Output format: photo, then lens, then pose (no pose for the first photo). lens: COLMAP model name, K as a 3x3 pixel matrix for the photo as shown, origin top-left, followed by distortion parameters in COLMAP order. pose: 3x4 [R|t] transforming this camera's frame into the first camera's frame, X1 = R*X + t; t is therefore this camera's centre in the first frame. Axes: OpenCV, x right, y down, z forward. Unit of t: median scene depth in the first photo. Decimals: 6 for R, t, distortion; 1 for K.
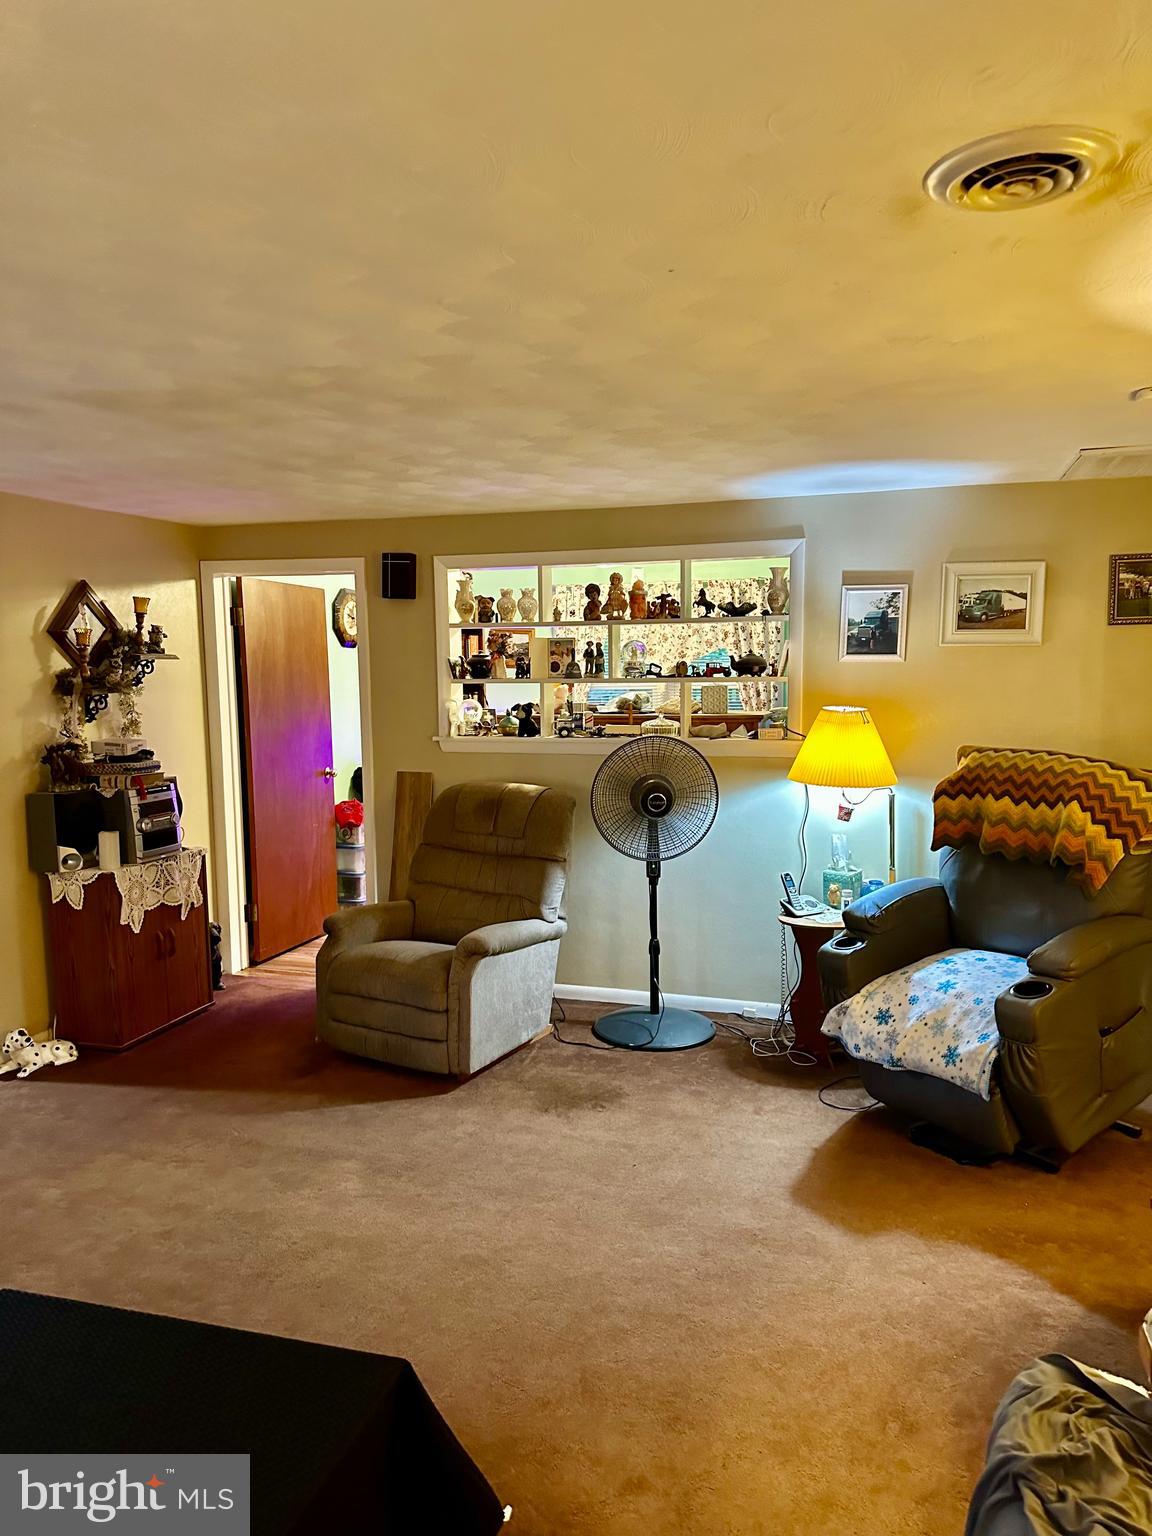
lens RADIAL K [[1066.3, 0, 580.0], [0, 1066.3, 770.8], [0, 0, 1]] dist [0.162716, -0.290841]
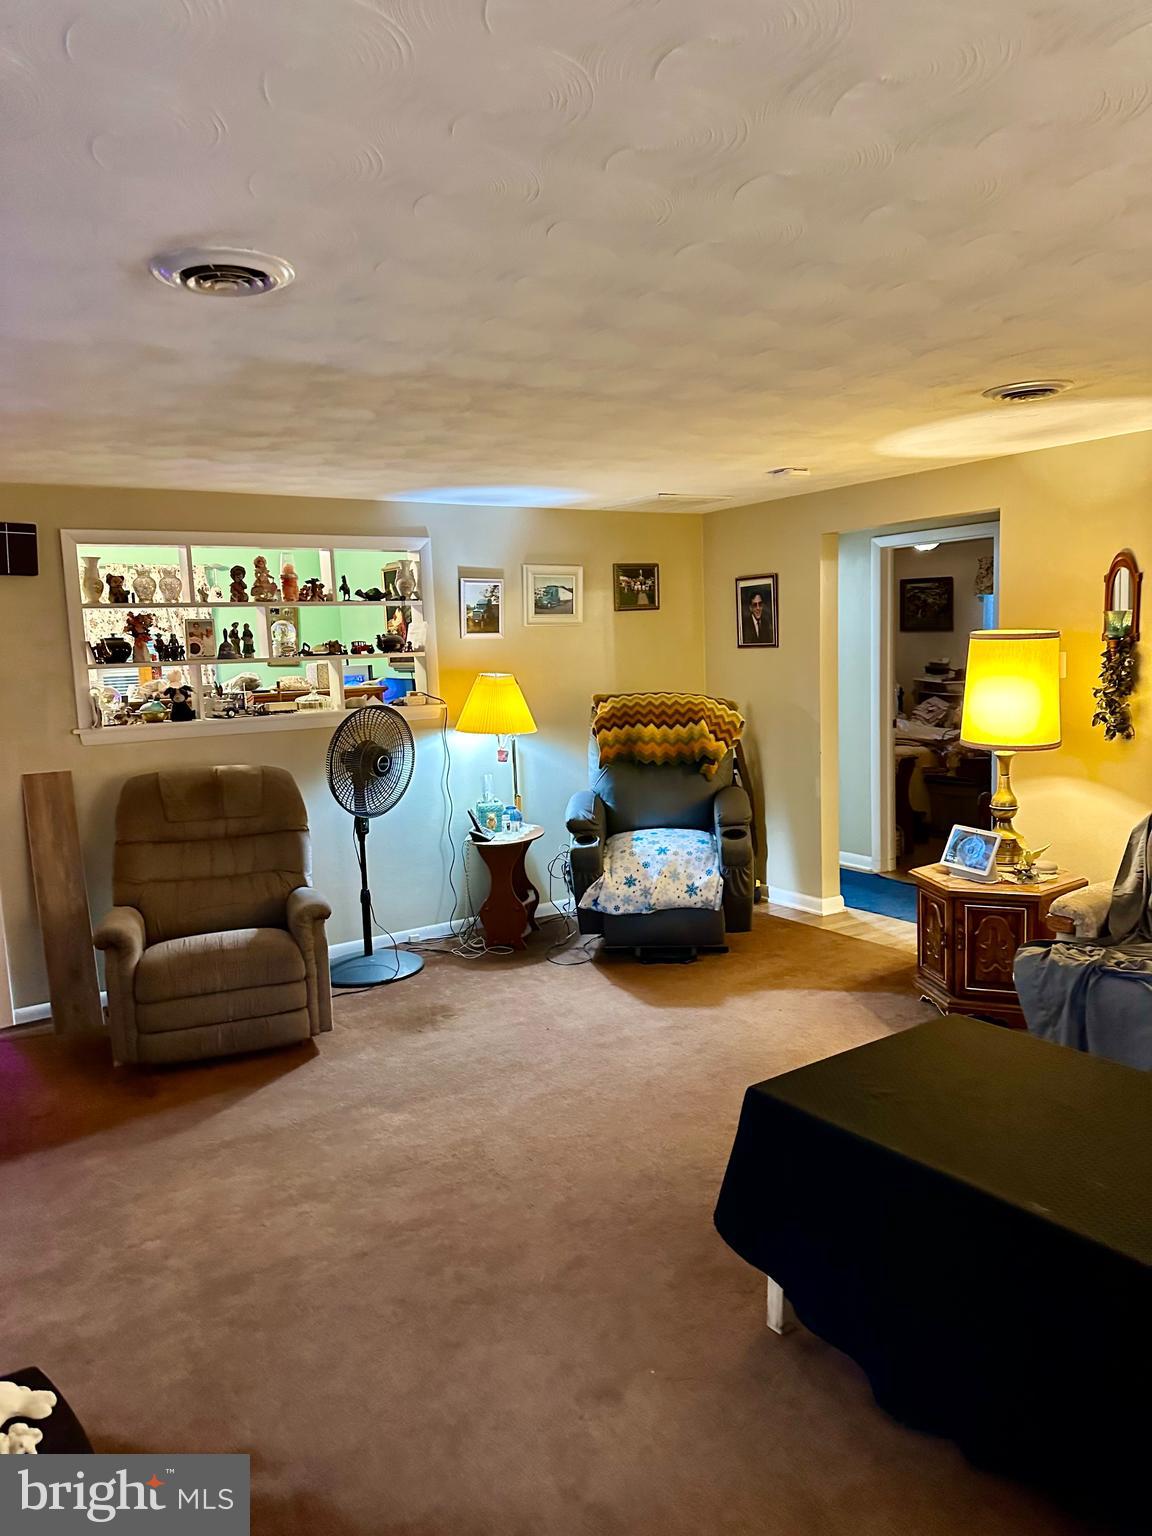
lens RADIAL K [[1066.3, 0, 580.0], [0, 1066.3, 770.8], [0, 0, 1]] dist [0.162716, -0.290841]
pose [[0.628732, -0.110566, 0.769721, -0.647470], [0.108425, 0.992636, 0.054021, -0.001747], [-0.770026, 0.049493, 0.636090, 0.111669]]
